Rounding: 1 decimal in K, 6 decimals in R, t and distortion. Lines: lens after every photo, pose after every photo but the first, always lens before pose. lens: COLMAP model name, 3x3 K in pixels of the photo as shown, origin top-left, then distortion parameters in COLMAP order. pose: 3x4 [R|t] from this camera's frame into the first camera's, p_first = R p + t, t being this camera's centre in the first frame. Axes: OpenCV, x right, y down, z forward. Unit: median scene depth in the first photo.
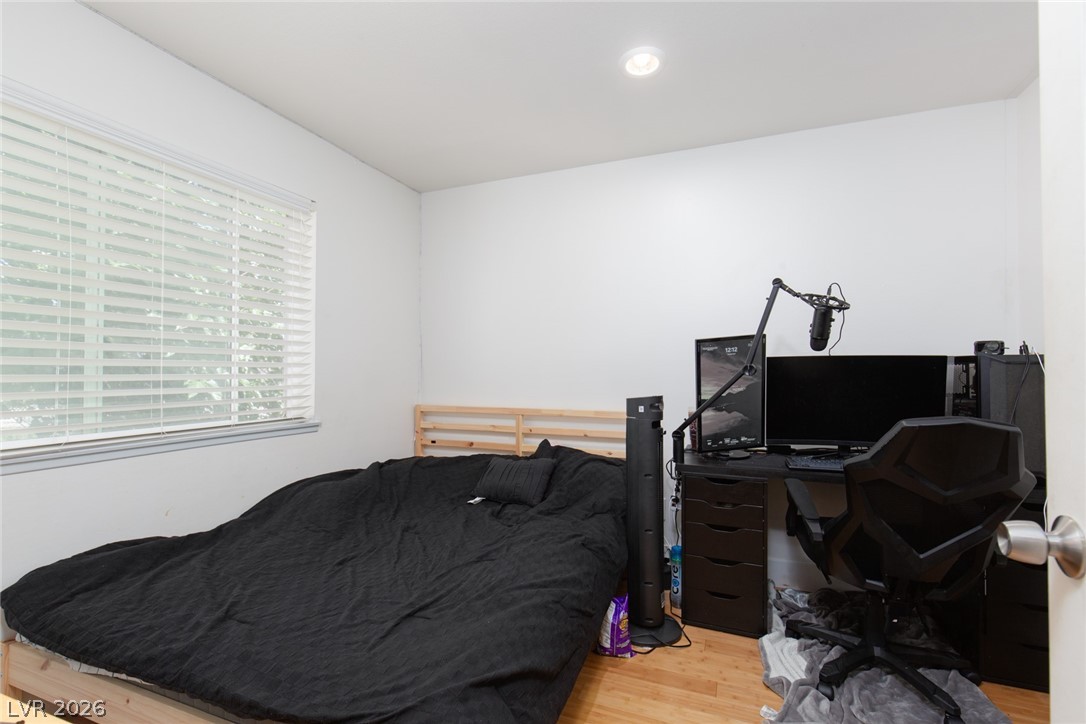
lens RADIAL K [[494.1, 0, 542.1], [0, 494.1, 365.5], [0, 0, 1]] dist [0.001625, -0.001964]
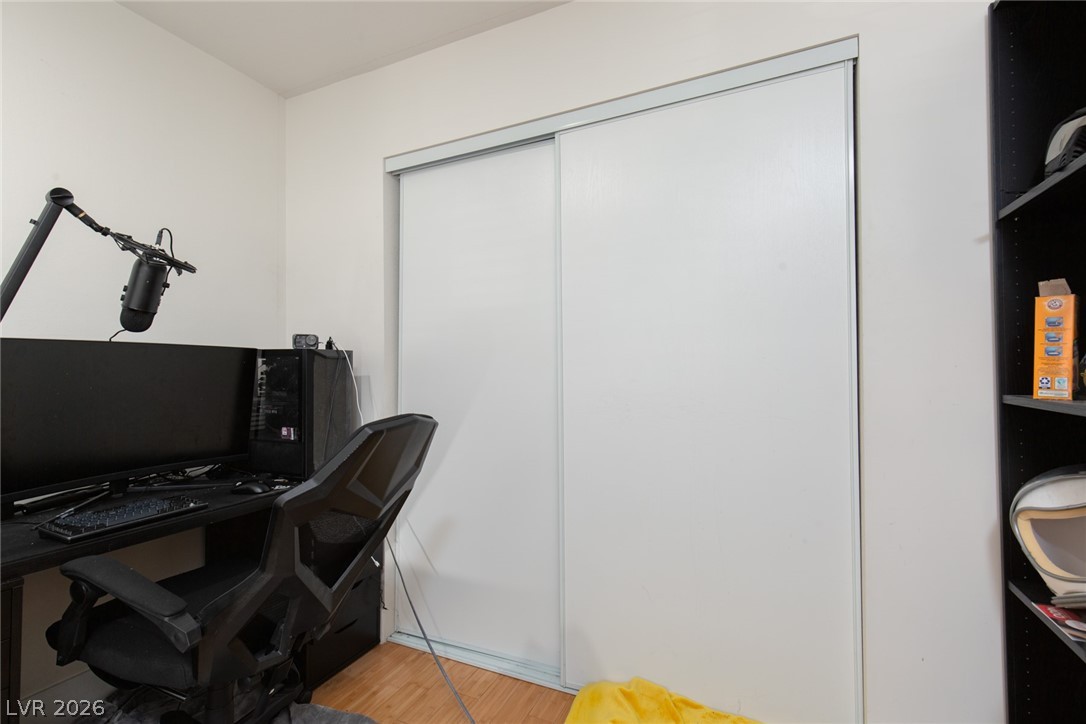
lens RADIAL K [[494.1, 0, 543.2], [0, 494.1, 367.7], [0, 0, 1]] dist [0.001625, -0.001964]
pose [[0.055263, 0.000043, 0.998472, -0.023716], [-0.018552, 0.999827, 0.000984, 0.004823], [-0.998299, -0.018578, 0.055254, 0.471329]]
